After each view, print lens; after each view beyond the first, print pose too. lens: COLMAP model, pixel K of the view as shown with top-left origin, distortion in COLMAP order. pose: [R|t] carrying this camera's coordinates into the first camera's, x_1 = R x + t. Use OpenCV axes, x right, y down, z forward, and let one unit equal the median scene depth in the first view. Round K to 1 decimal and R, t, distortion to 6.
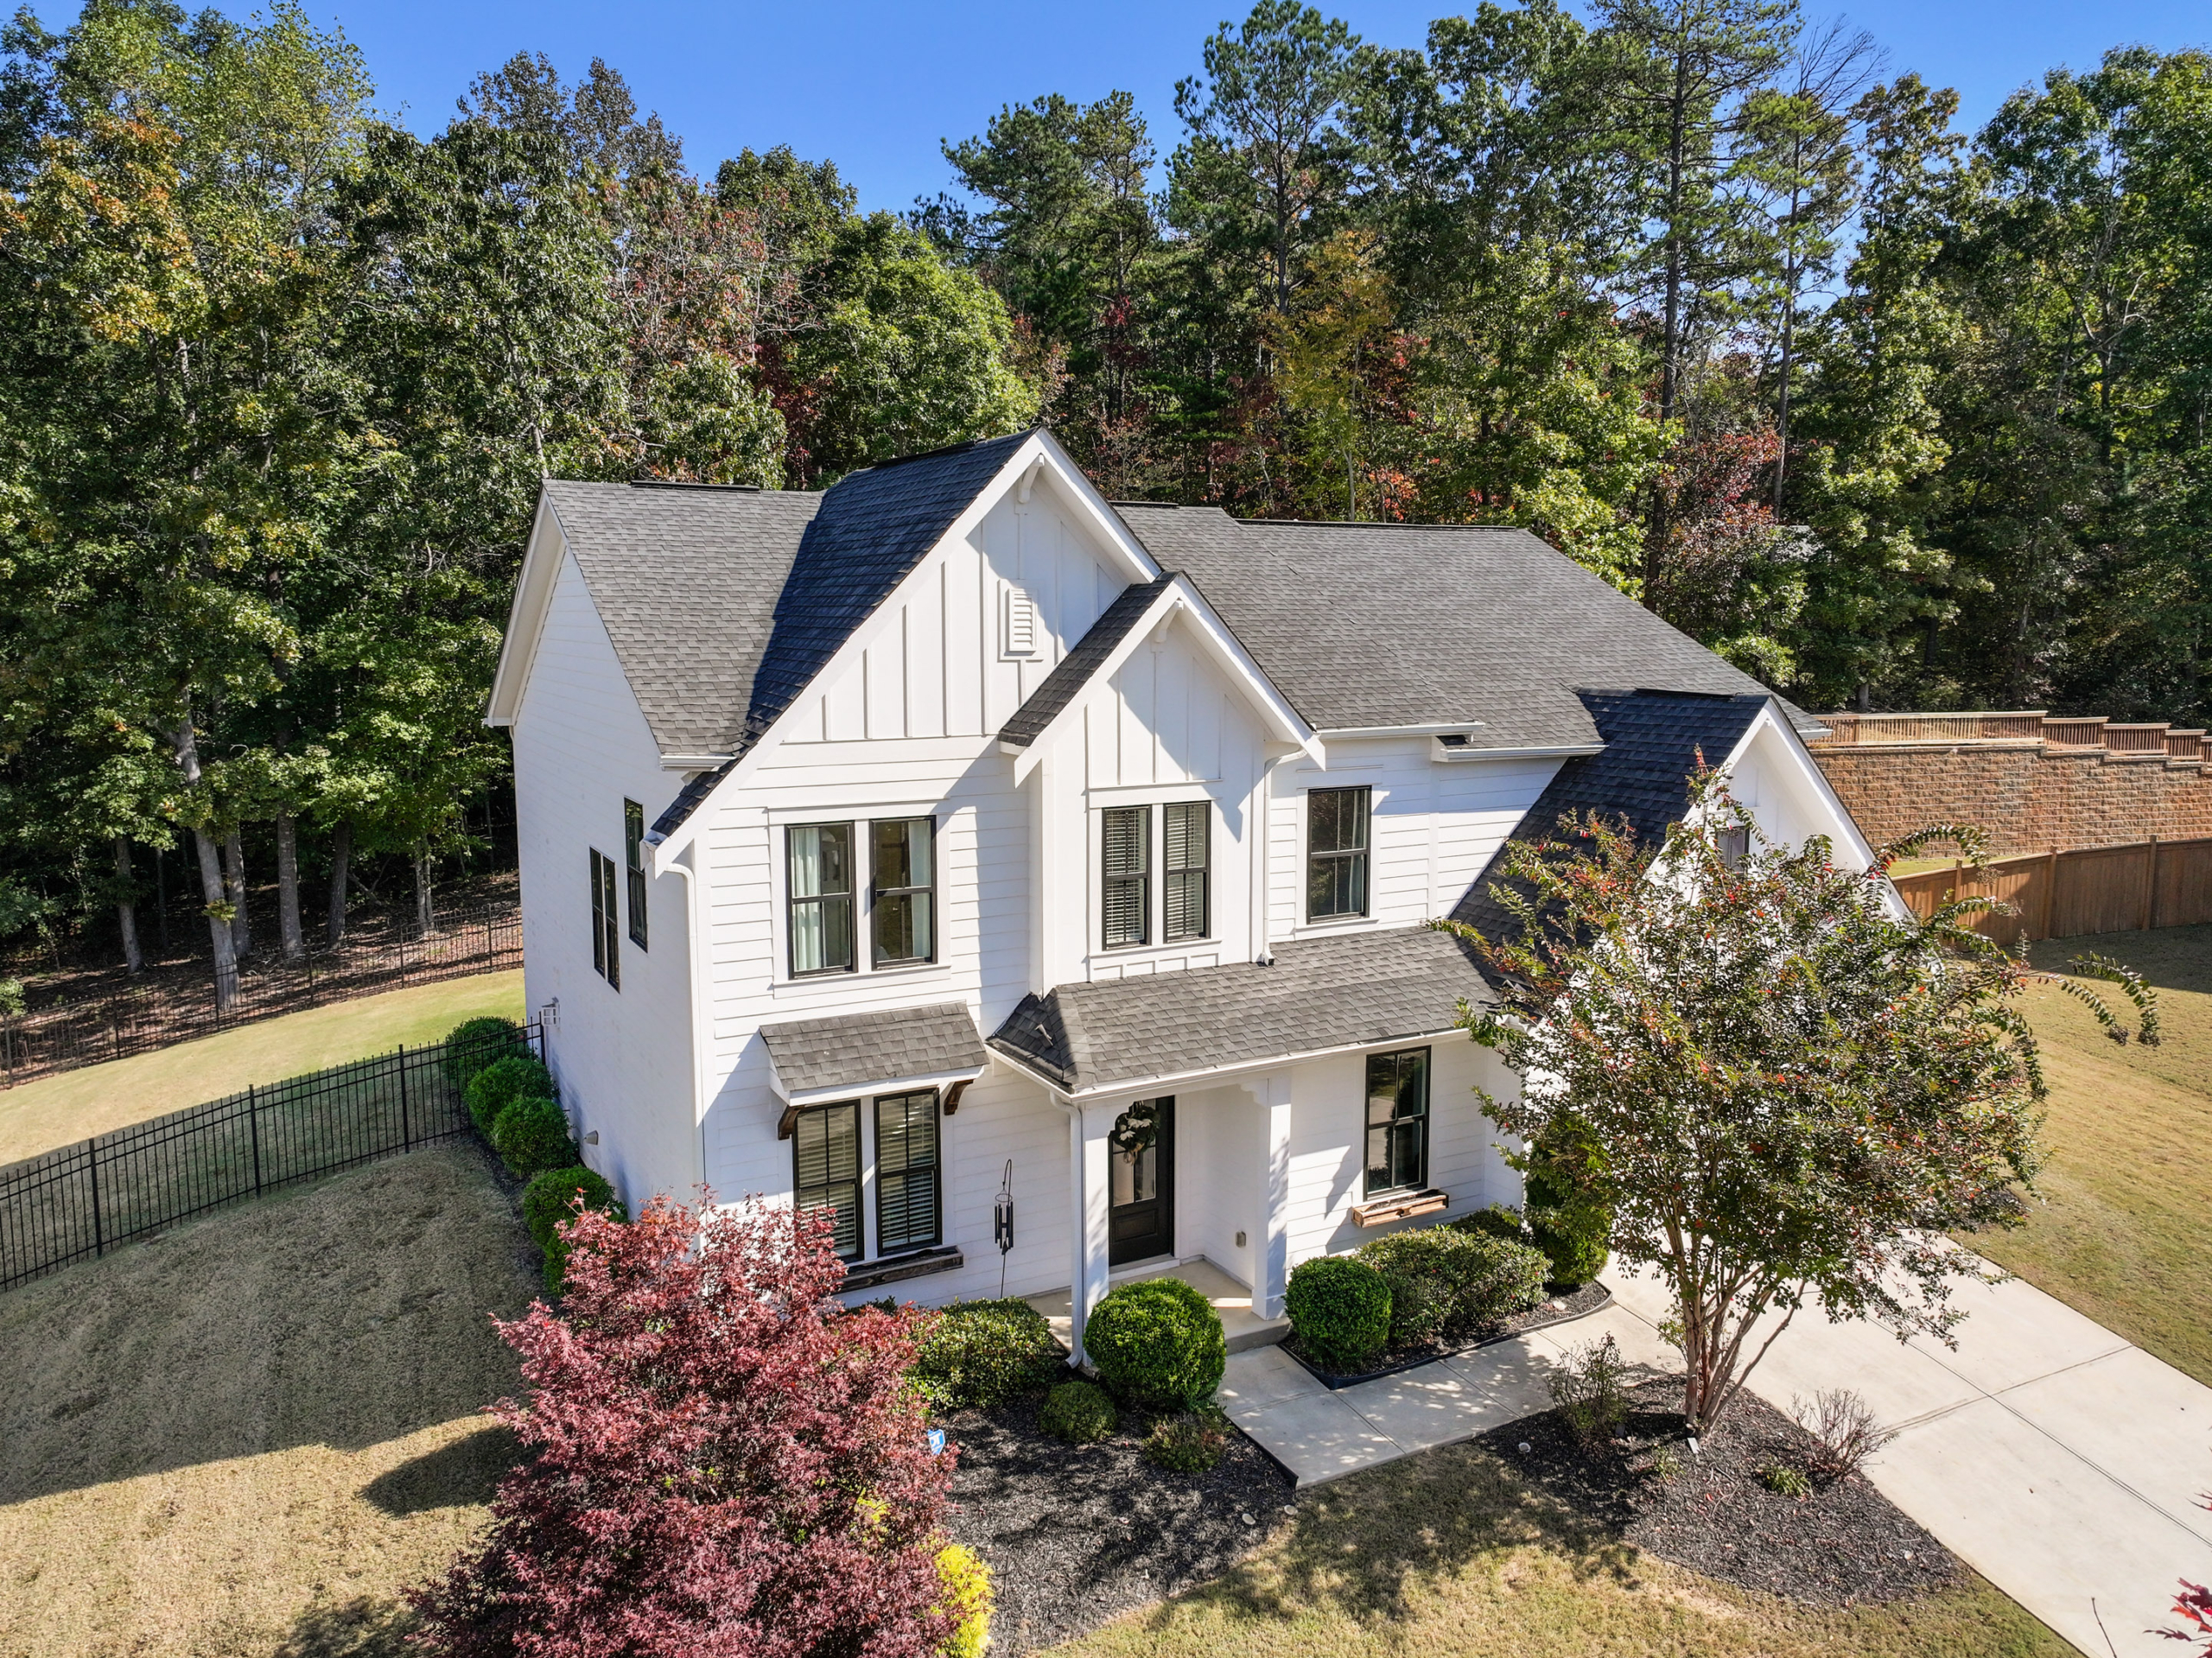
lens RADIAL K [[1568.9, 0, 1104.7], [0, 1568.9, 822.9], [0, 0, 1]] dist [-0.013009, 0.018896]
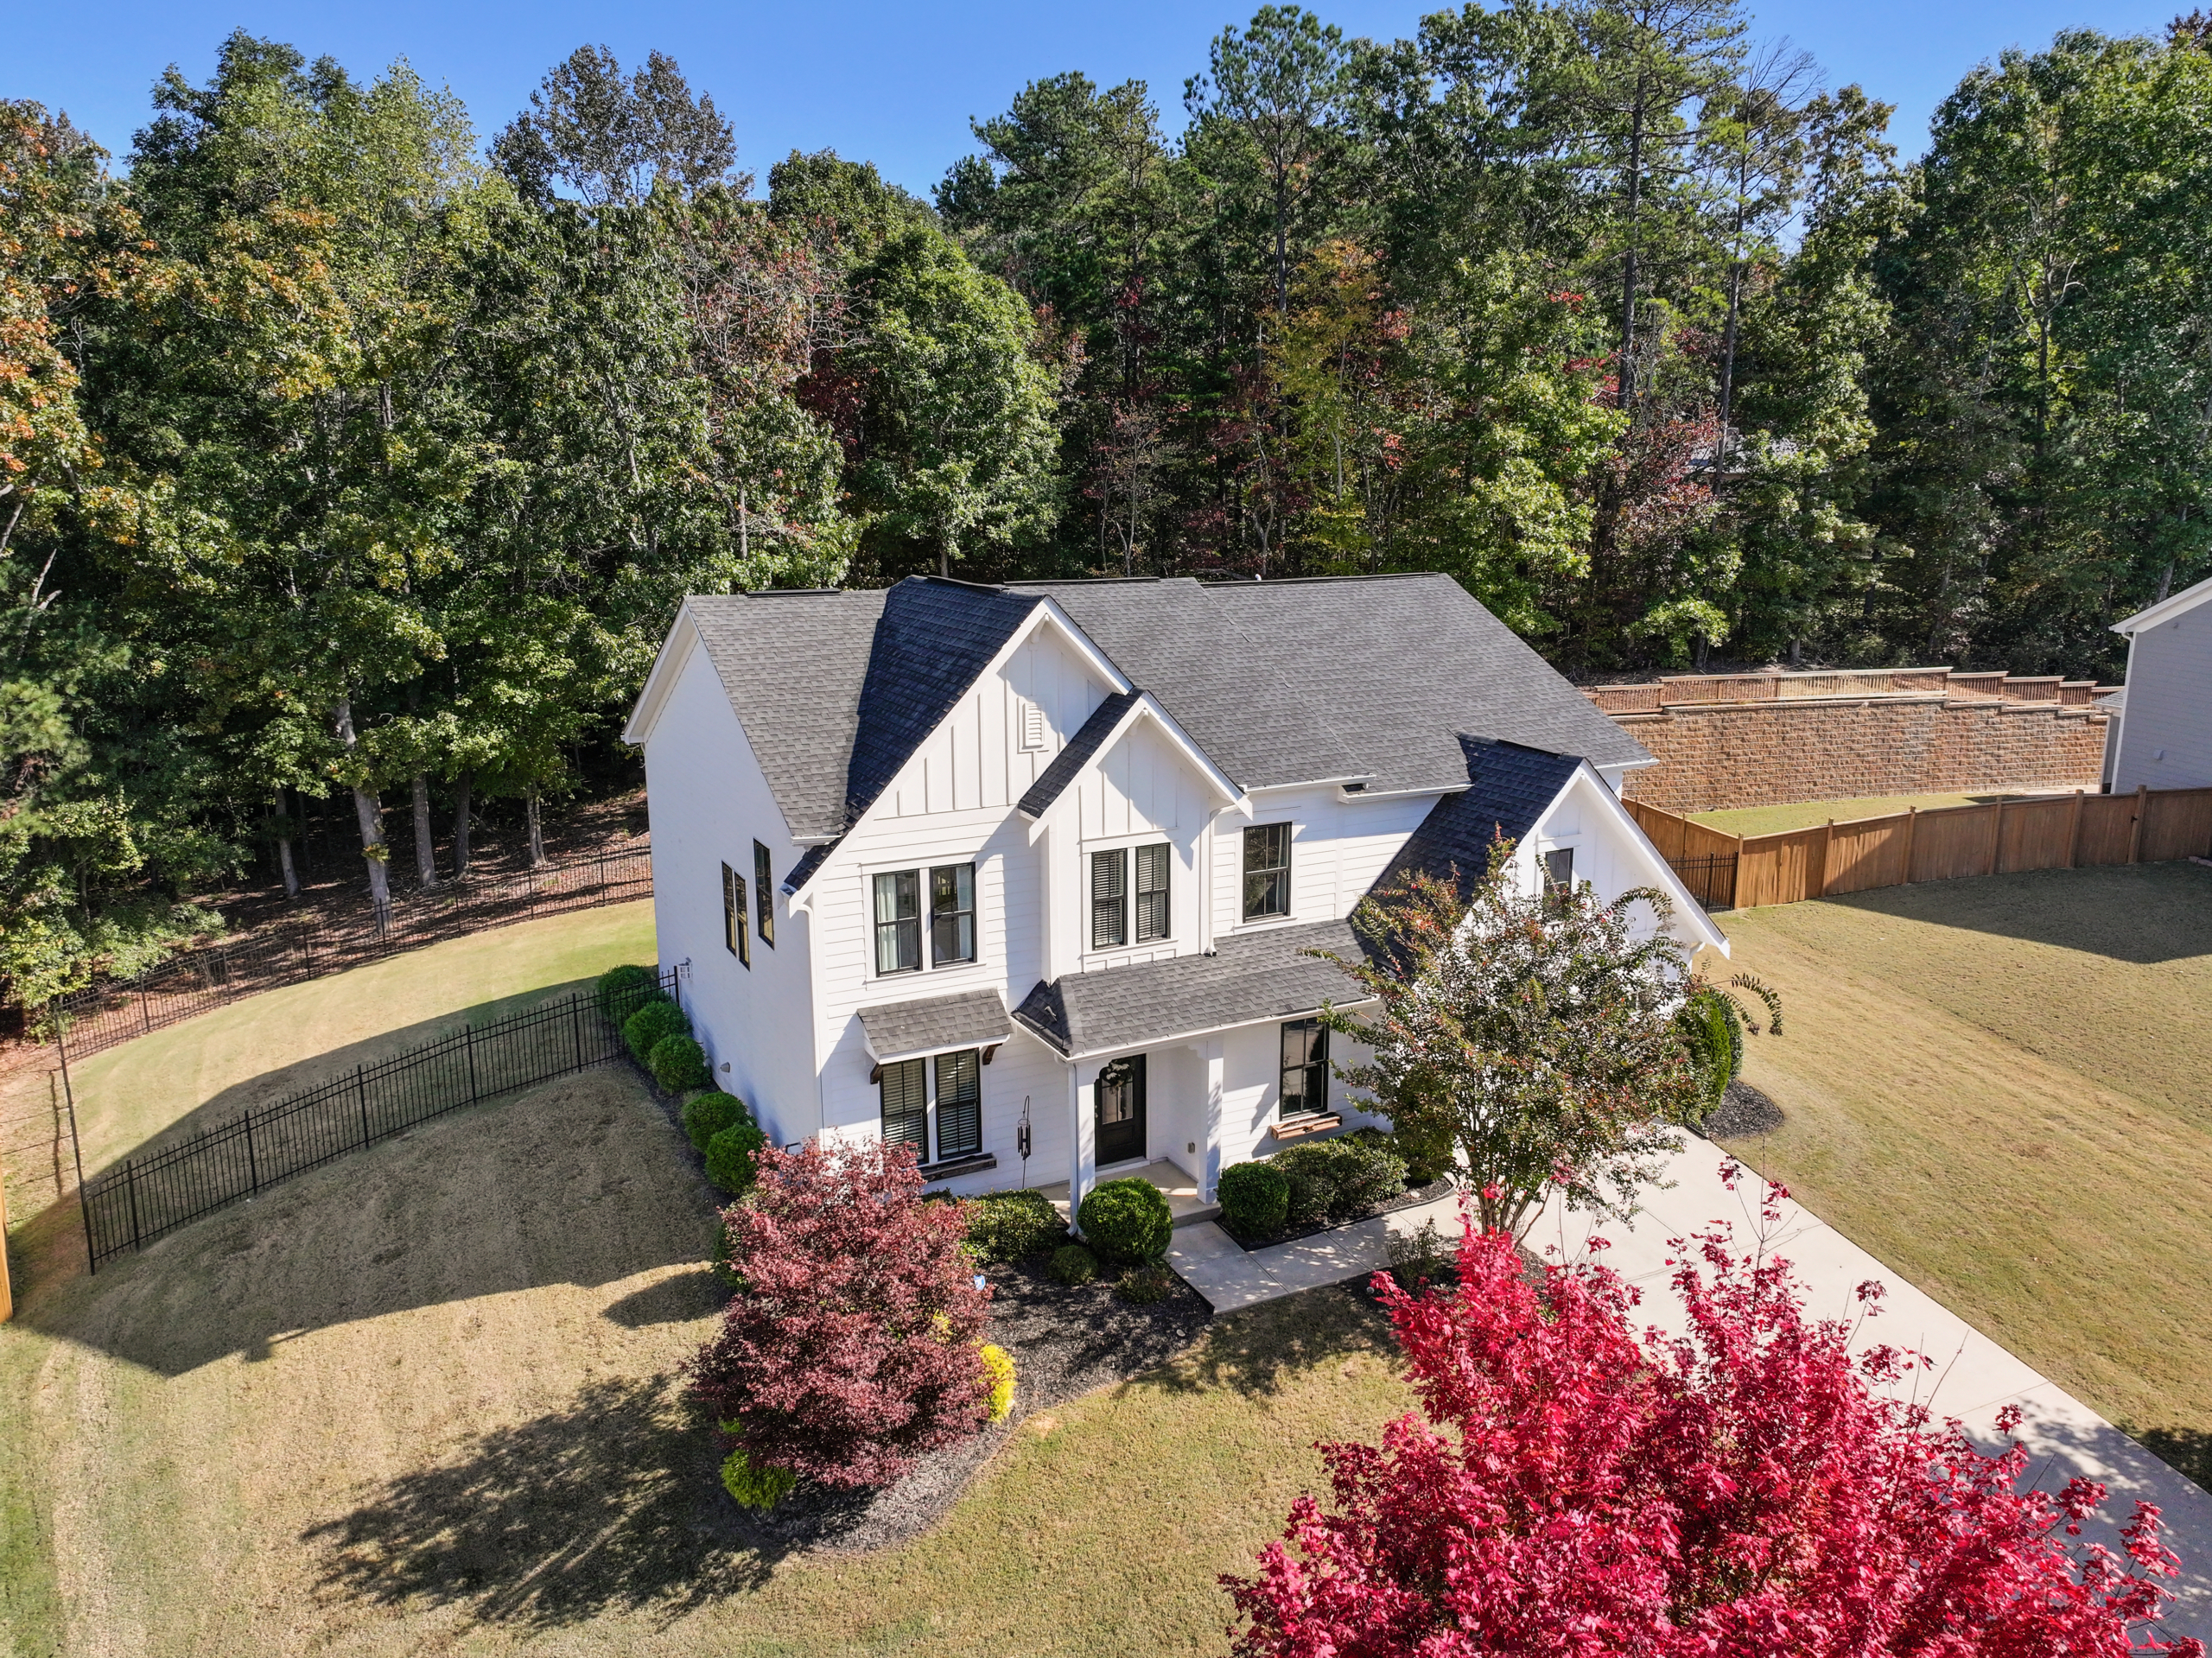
lens RADIAL K [[1568.9, 0, 1104.6], [0, 1568.9, 828.0], [0, 0, 1]] dist [-0.013009, 0.018896]
pose [[0.999787, 0.001158, -0.020585, 0.032075], [0.000670, 0.996070, 0.088571, -0.128387], [0.020606, -0.088566, 0.995857, -0.337211]]
